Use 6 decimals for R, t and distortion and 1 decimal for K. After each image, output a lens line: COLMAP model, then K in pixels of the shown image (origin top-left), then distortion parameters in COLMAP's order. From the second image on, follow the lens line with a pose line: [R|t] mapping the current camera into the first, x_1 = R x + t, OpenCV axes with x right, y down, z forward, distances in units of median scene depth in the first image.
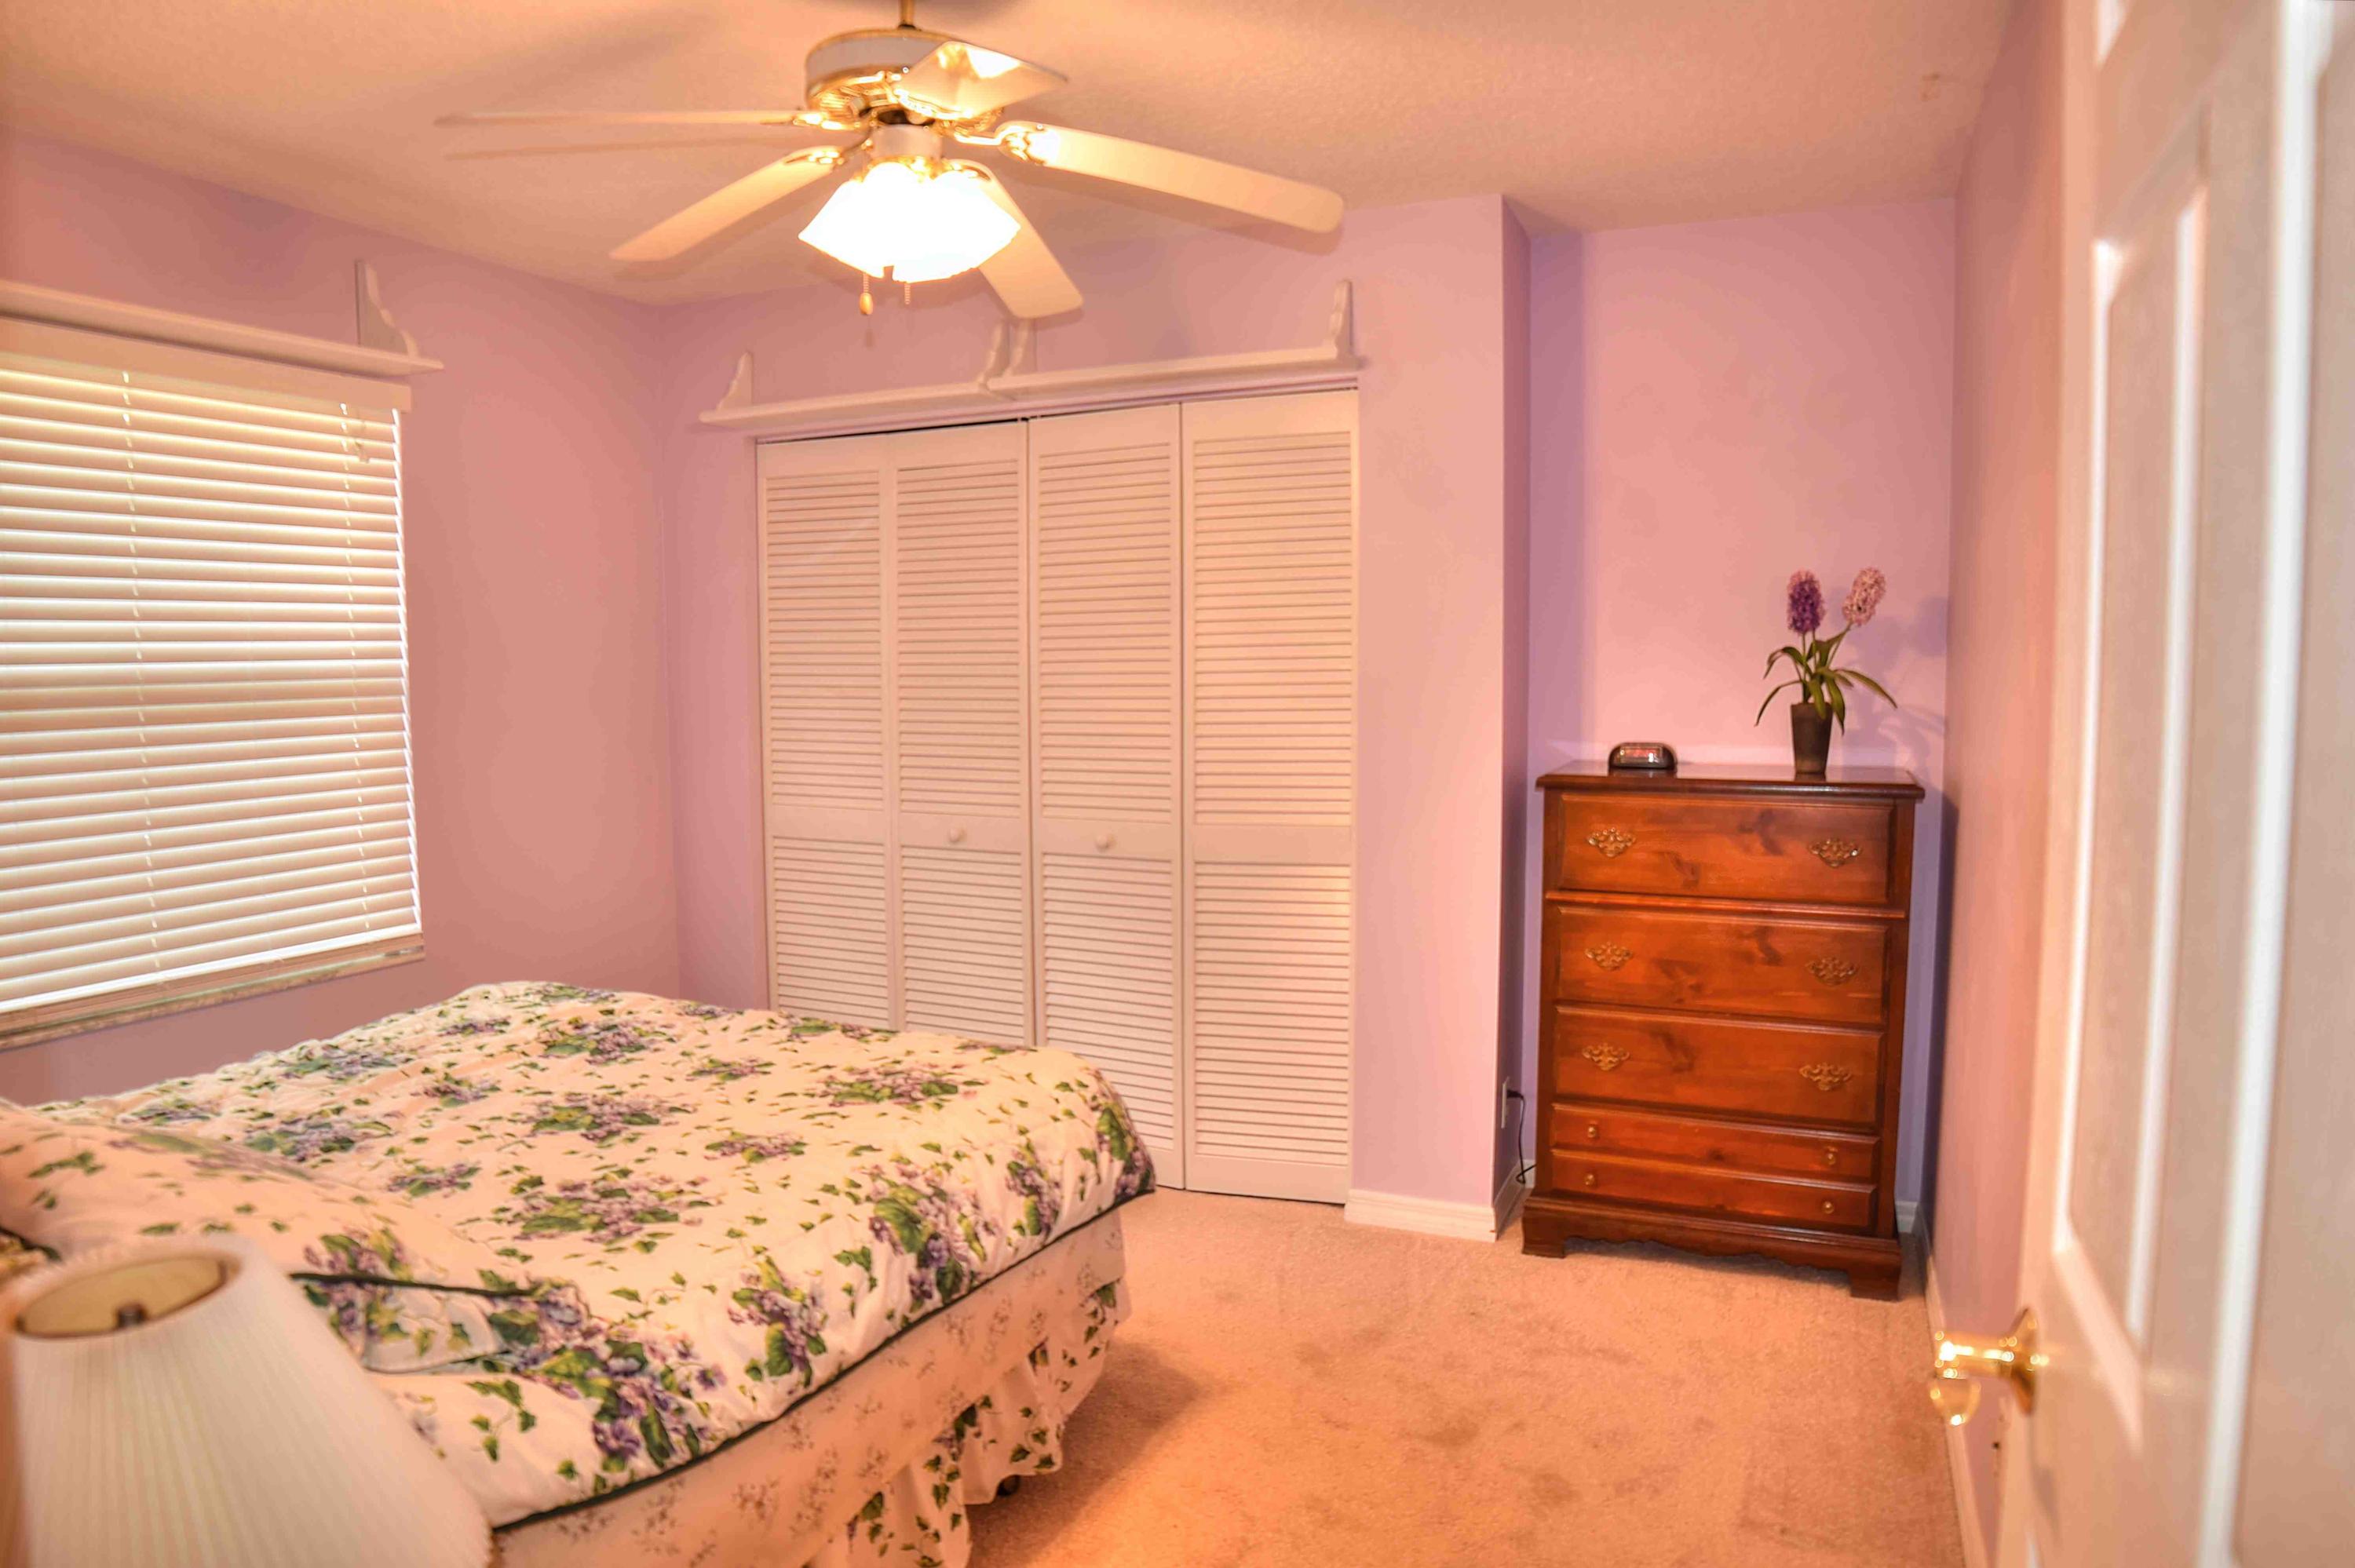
lens RADIAL K [[1483.4, 0, 1183.1], [0, 1483.4, 790.7], [0, 0, 1]] dist [-0.096378, -0.000139]
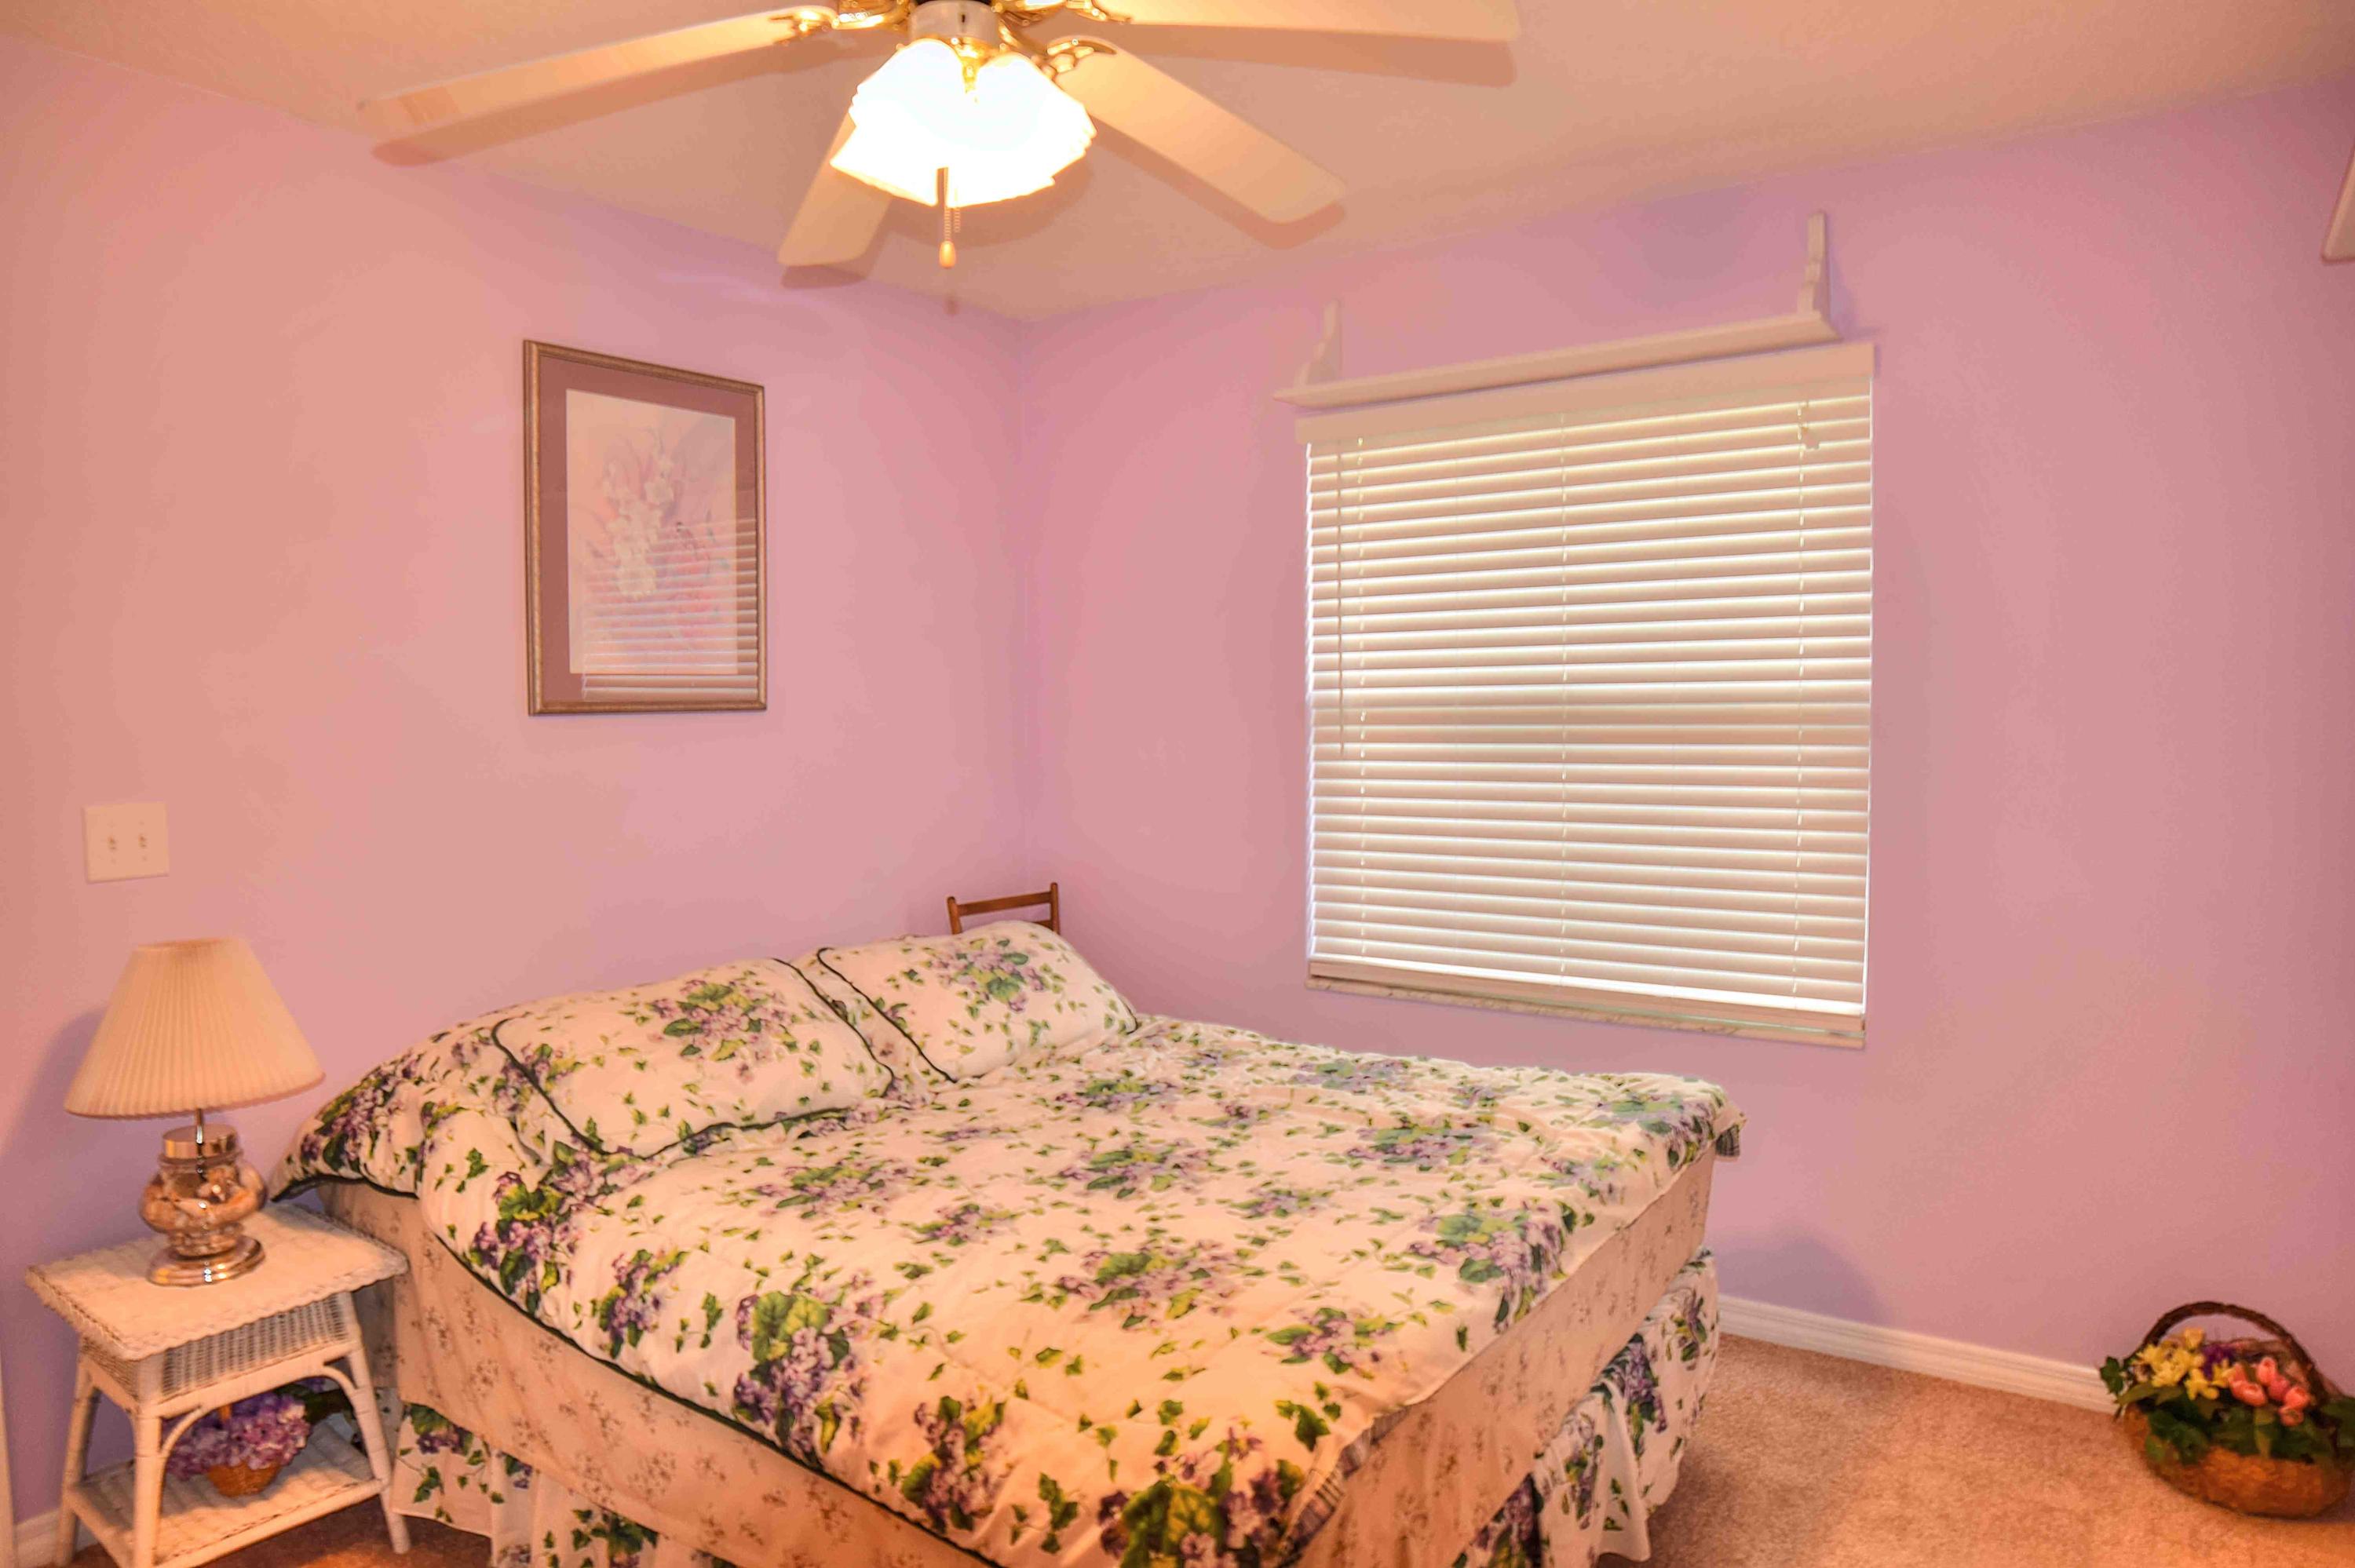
lens RADIAL K [[1483.4, 0, 1187.4], [0, 1483.4, 767.7], [0, 0, 1]] dist [-0.096378, -0.000139]
pose [[-0.205914, 0.052371, -0.977168, 0.563588], [-0.072562, 0.995001, 0.068617, -0.115053], [0.975876, 0.085035, -0.201084, 1.303097]]
